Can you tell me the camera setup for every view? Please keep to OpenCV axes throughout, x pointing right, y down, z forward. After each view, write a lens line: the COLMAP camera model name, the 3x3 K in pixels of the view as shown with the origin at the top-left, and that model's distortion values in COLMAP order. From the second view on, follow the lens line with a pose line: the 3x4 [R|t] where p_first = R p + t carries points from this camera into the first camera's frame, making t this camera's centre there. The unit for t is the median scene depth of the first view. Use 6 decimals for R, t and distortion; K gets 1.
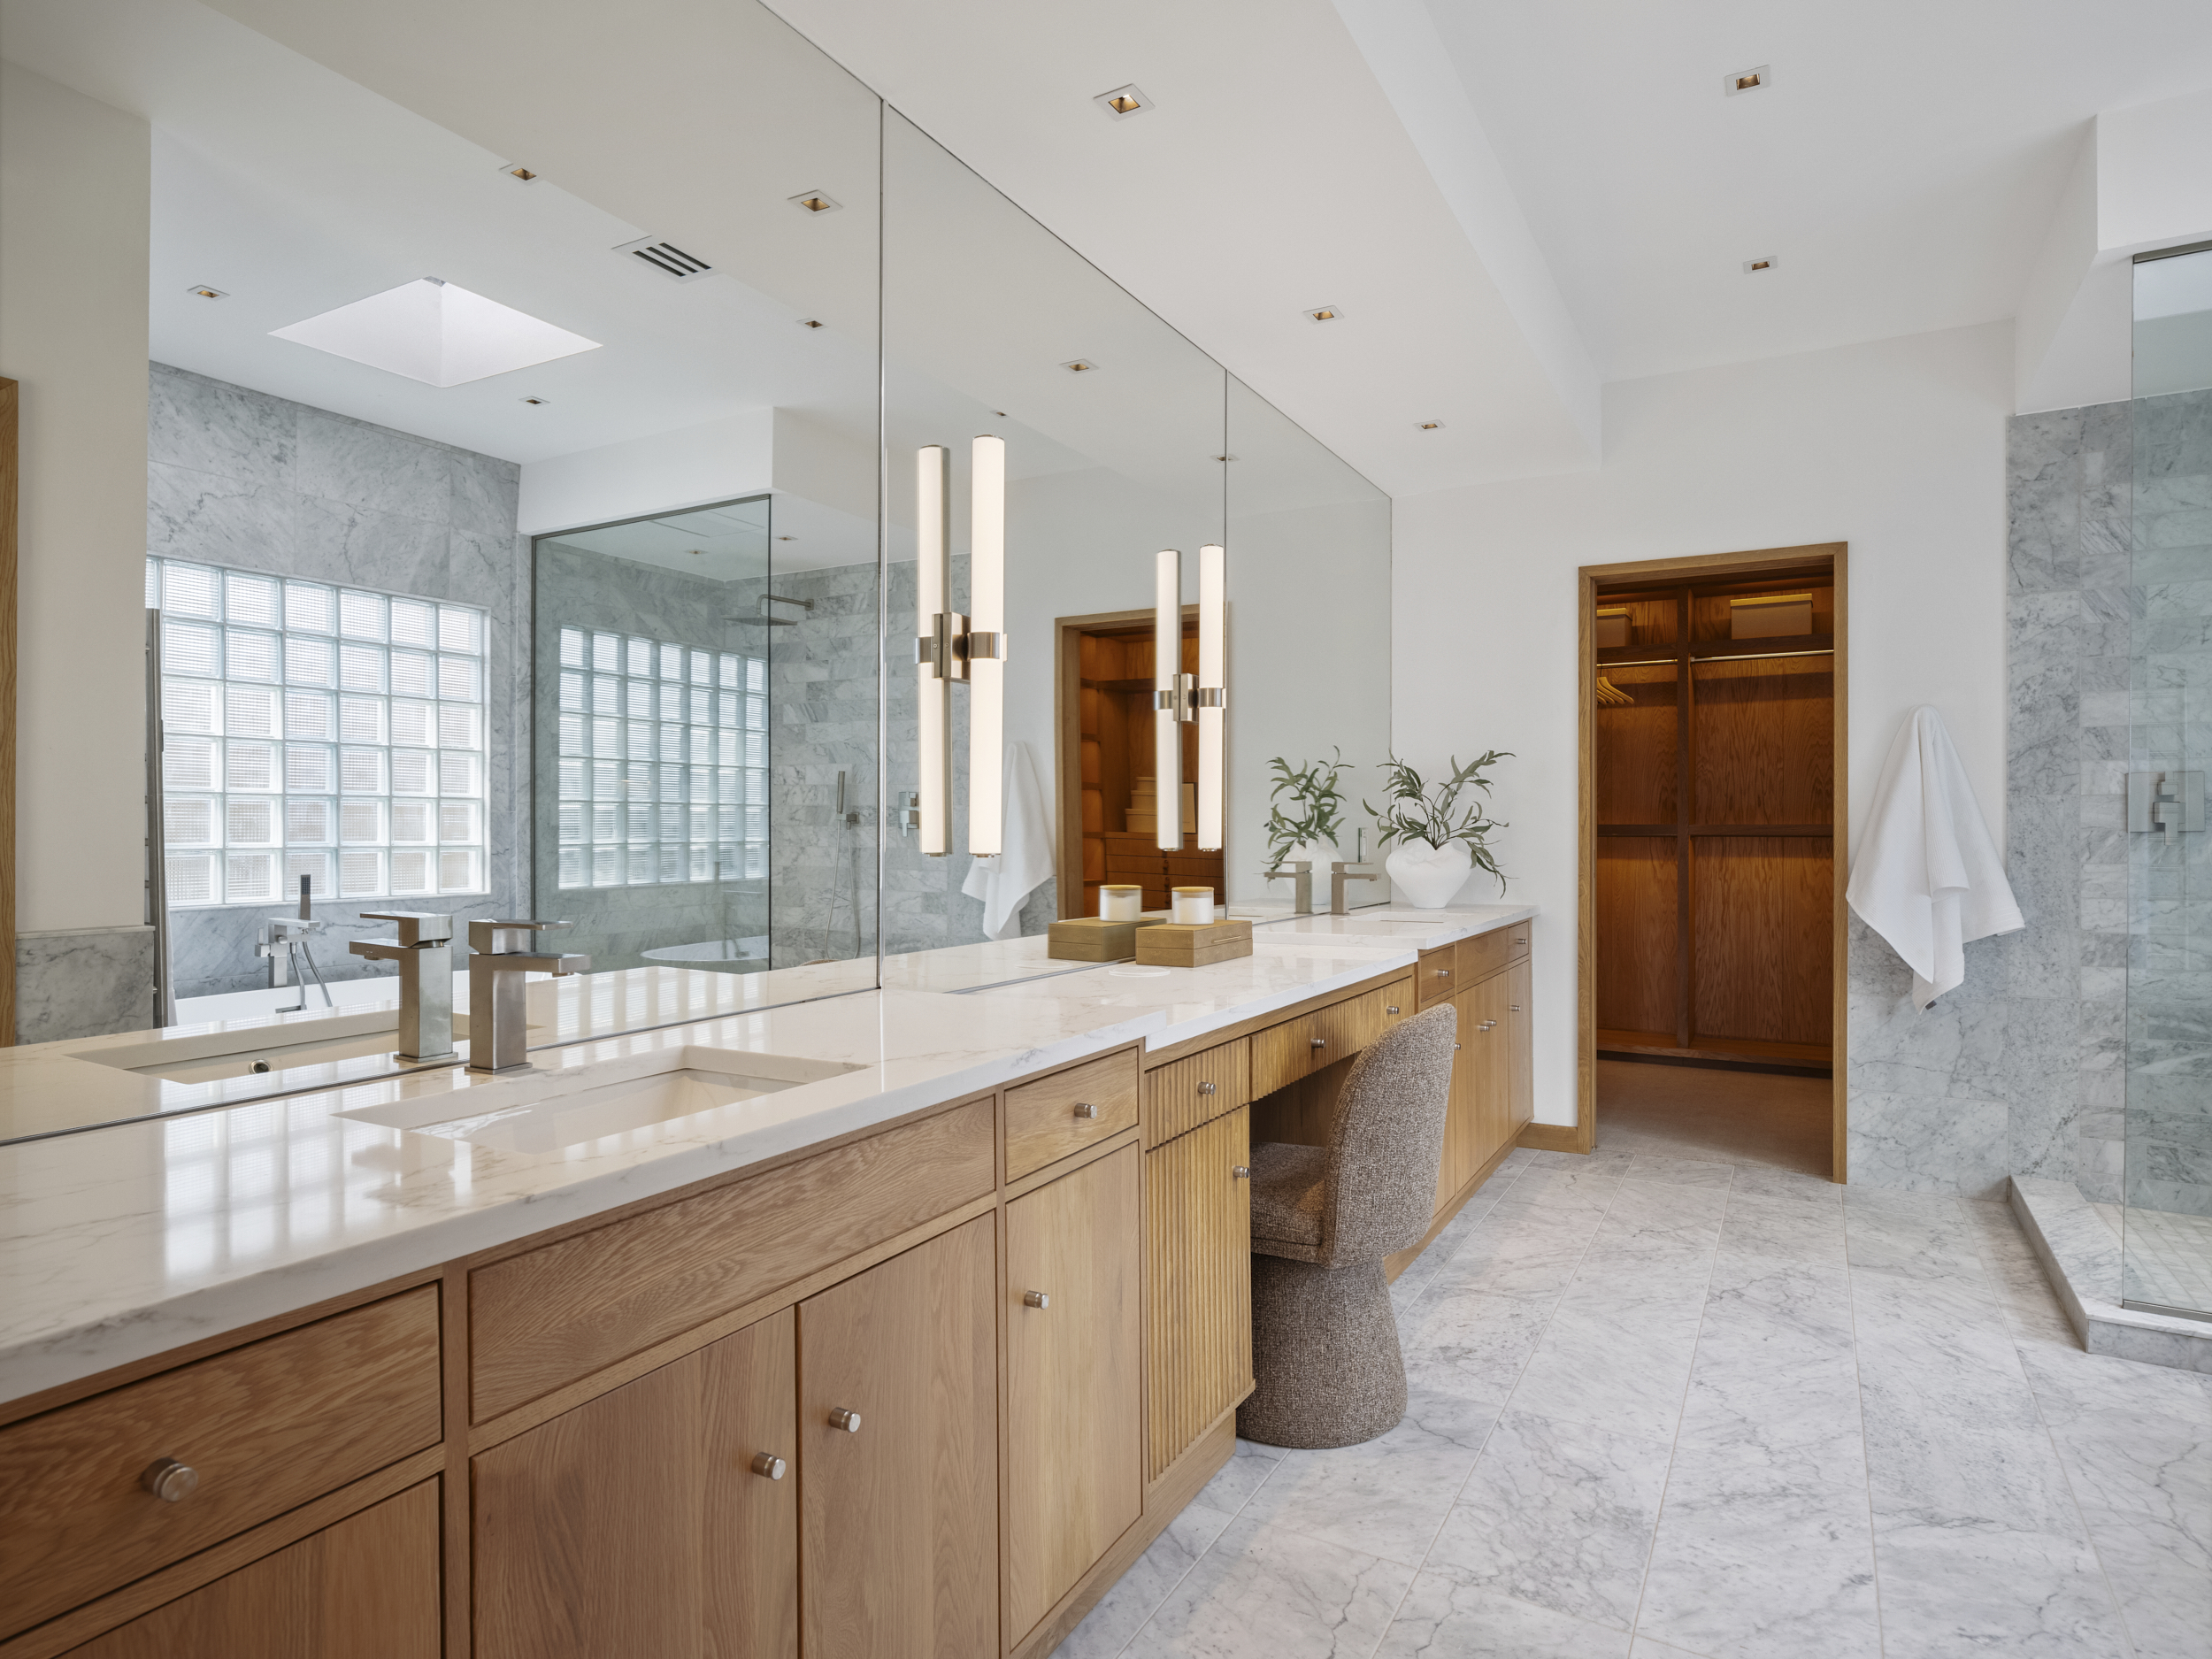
lens RADIAL K [[1248.8, 0, 1108.1], [0, 1248.8, 802.3], [0, 0, 1]] dist [-0.008630, -0.000772]
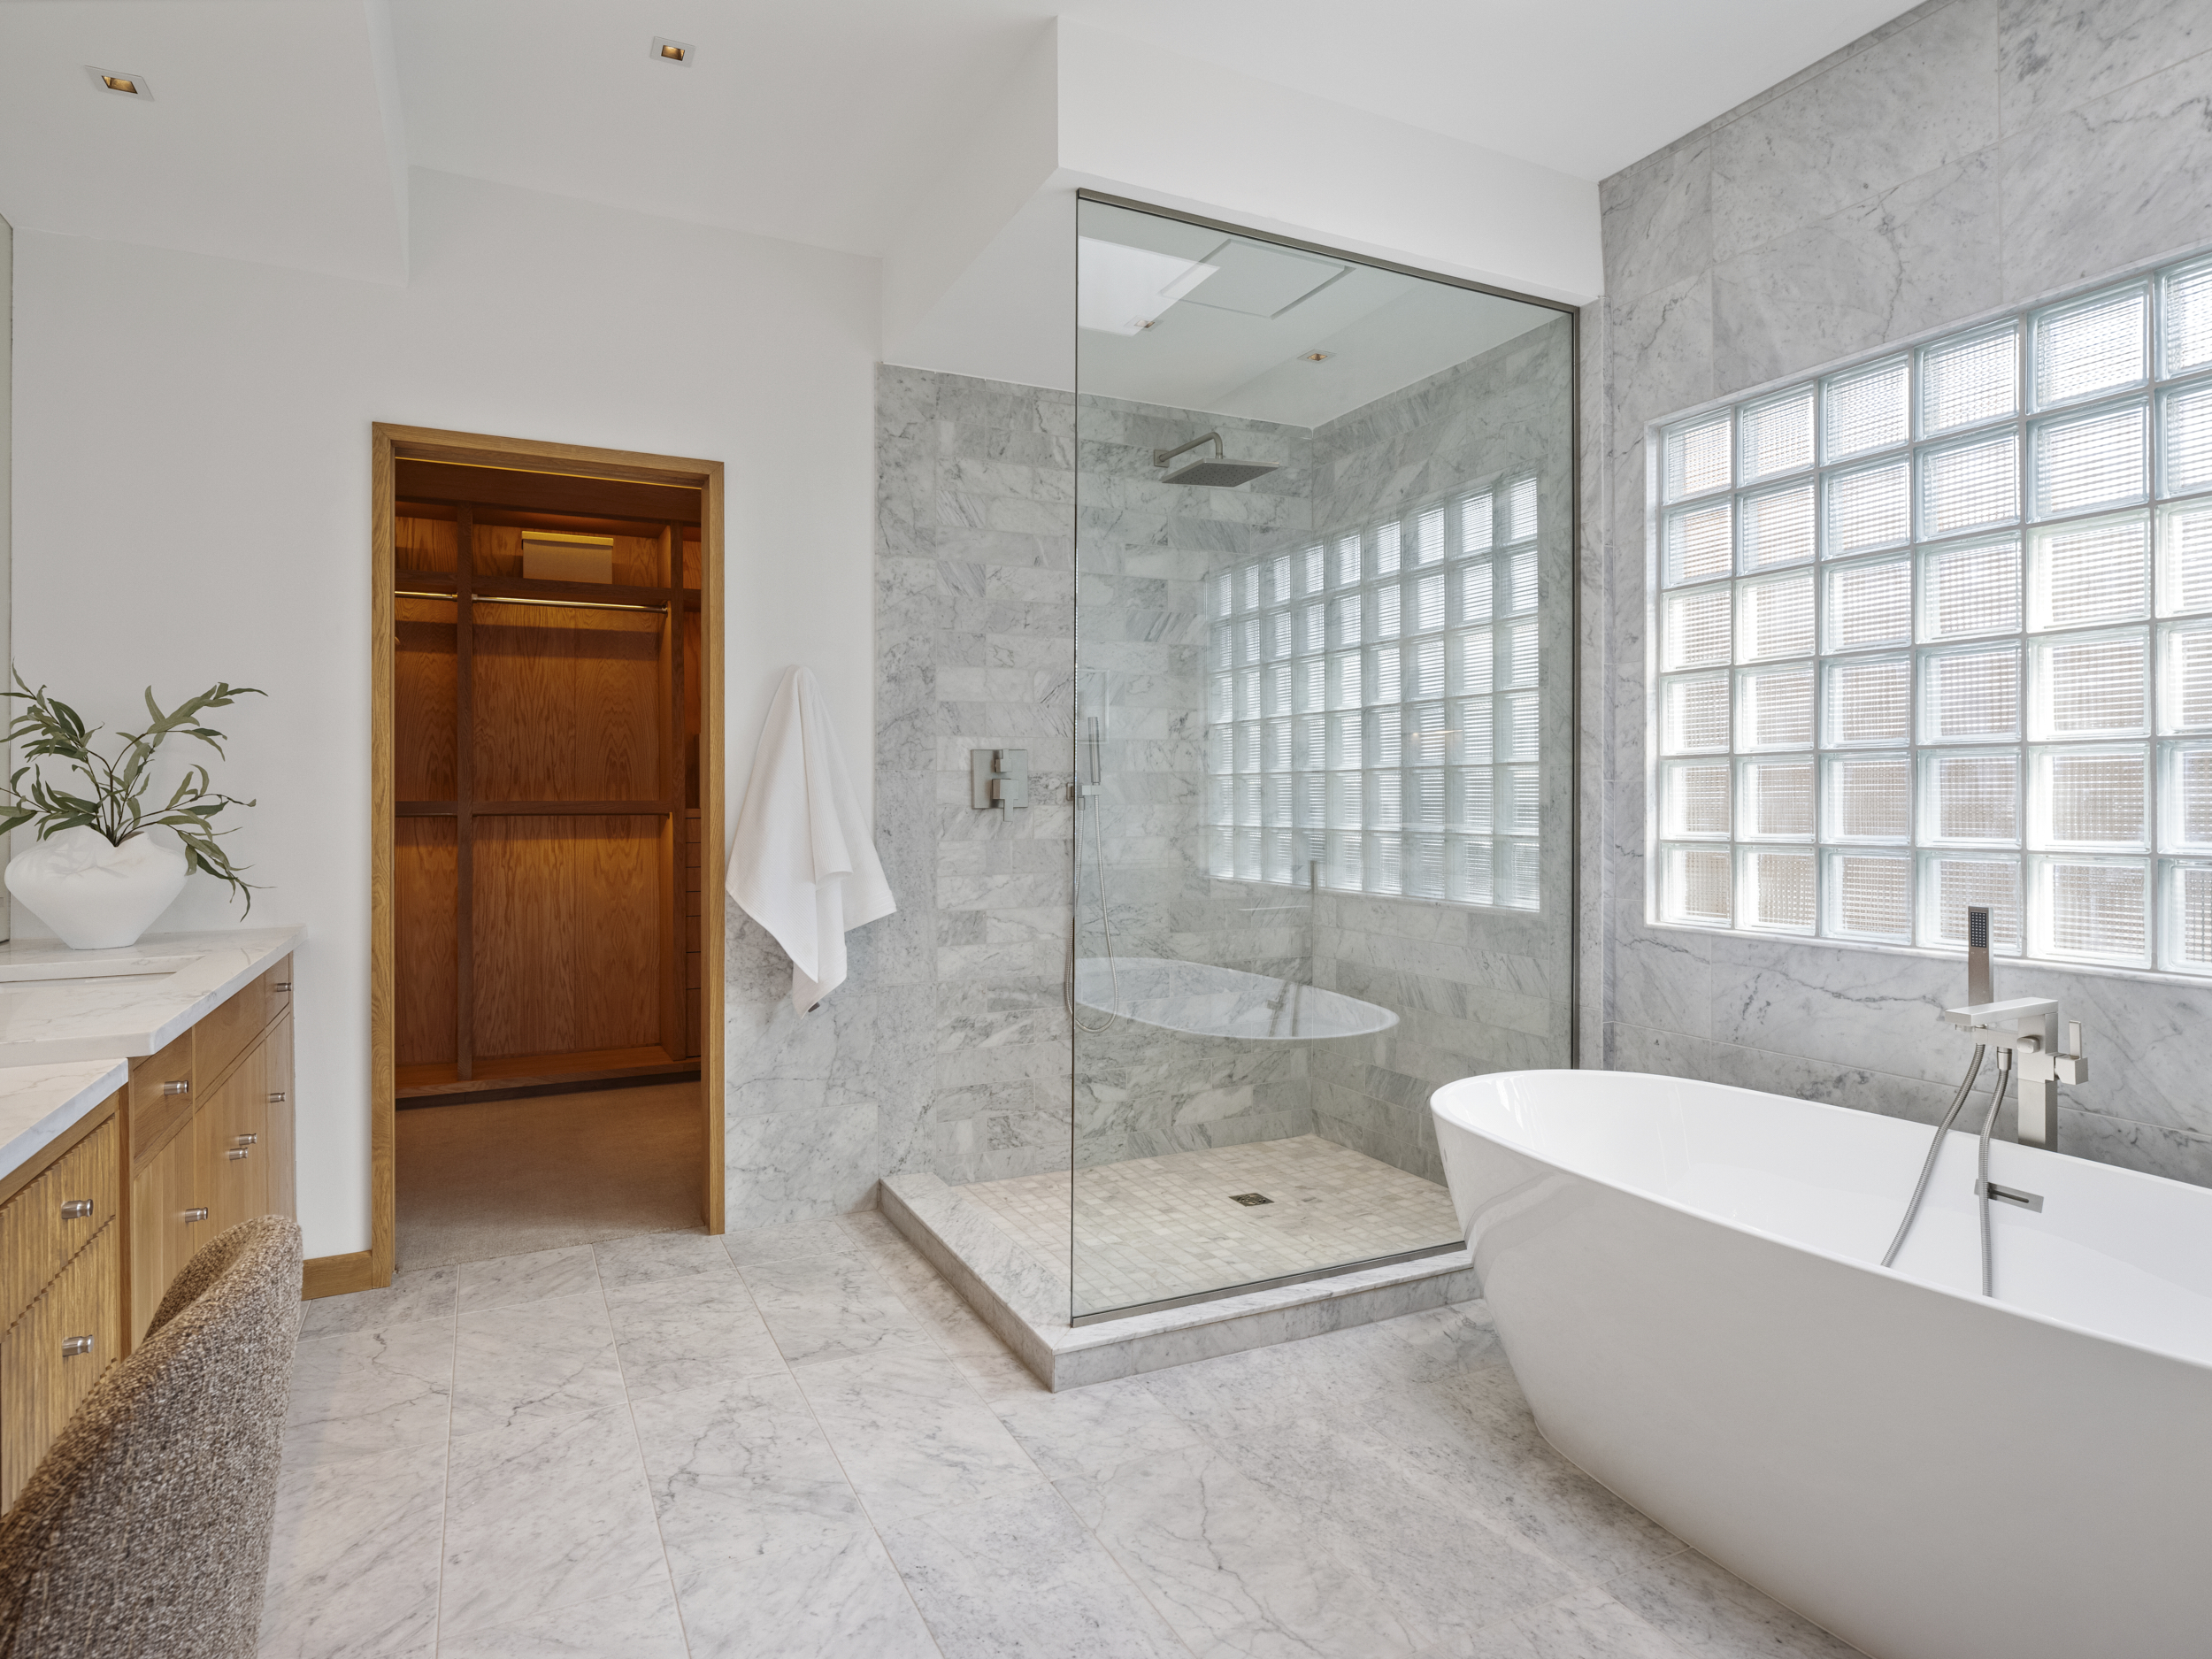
lens RADIAL K [[1248.8, 0, 1108.1], [0, 1248.8, 802.3], [0, 0, 1]] dist [-0.008630, -0.000772]
pose [[0.560898, -0.003058, 0.827879, 0.049494], [-0.013302, 0.999831, 0.012705, 0.004585], [-0.827778, -0.018138, 0.560763, 0.336831]]
